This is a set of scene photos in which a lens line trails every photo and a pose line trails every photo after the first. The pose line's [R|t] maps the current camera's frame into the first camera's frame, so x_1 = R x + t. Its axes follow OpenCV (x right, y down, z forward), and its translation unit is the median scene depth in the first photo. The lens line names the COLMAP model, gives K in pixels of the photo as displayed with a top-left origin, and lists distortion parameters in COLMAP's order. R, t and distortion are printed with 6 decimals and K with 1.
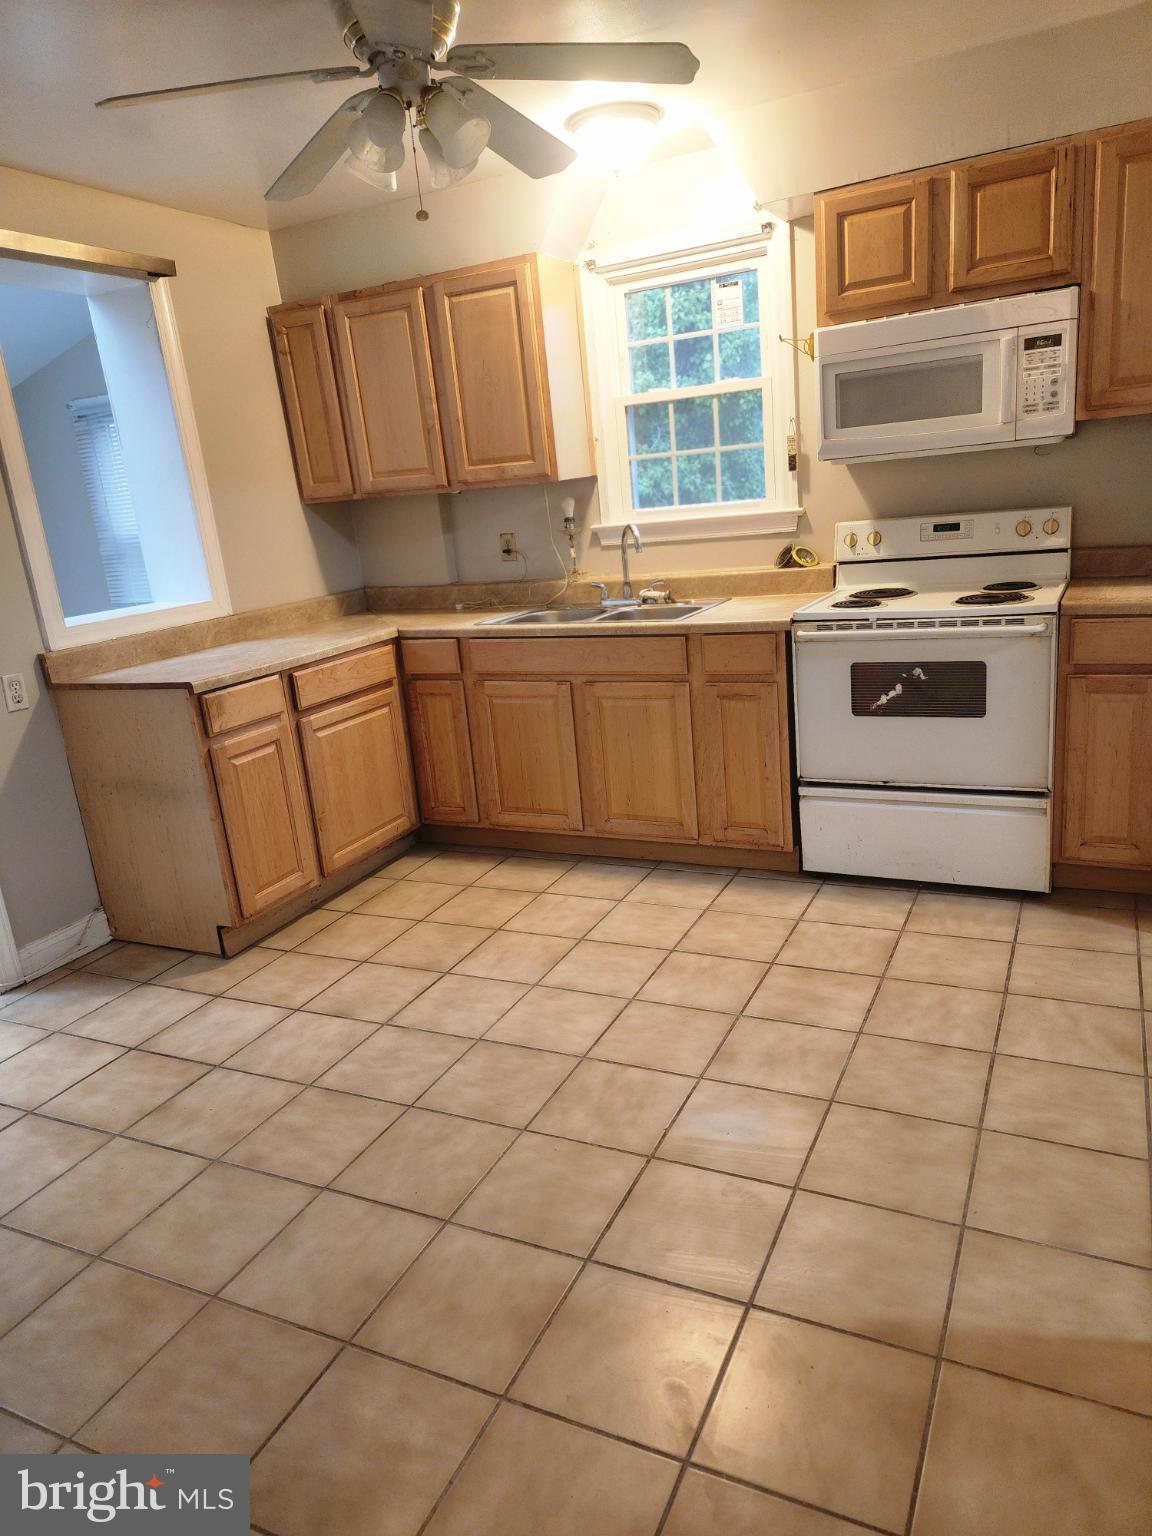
lens RADIAL K [[1031.1, 0, 585.7], [0, 1031.1, 766.9], [0, 0, 1]] dist [0.113616, -0.127559]
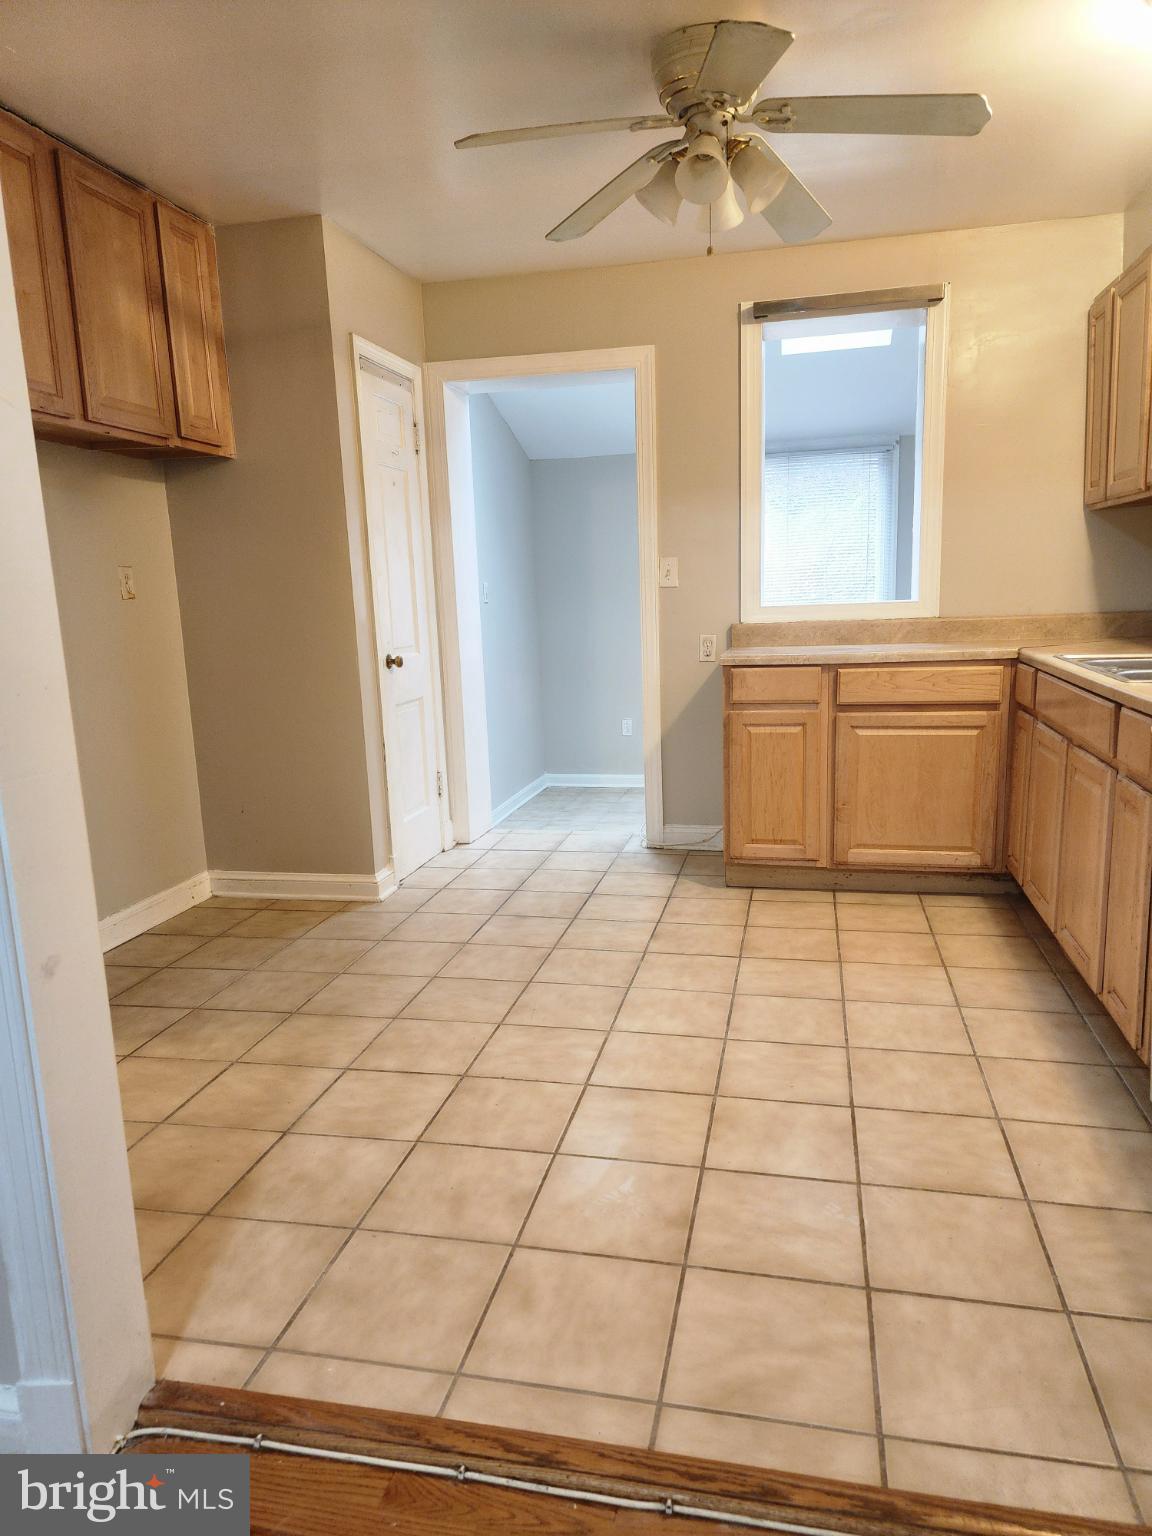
lens RADIAL K [[1031.1, 0, 585.7], [0, 1031.1, 766.9], [0, 0, 1]] dist [0.113616, -0.127559]
pose [[0.227648, 0.246797, -0.941949, 0.789425], [-0.248009, 0.950141, 0.189006, -0.148657], [0.941630, 0.190585, 0.277506, 0.529308]]
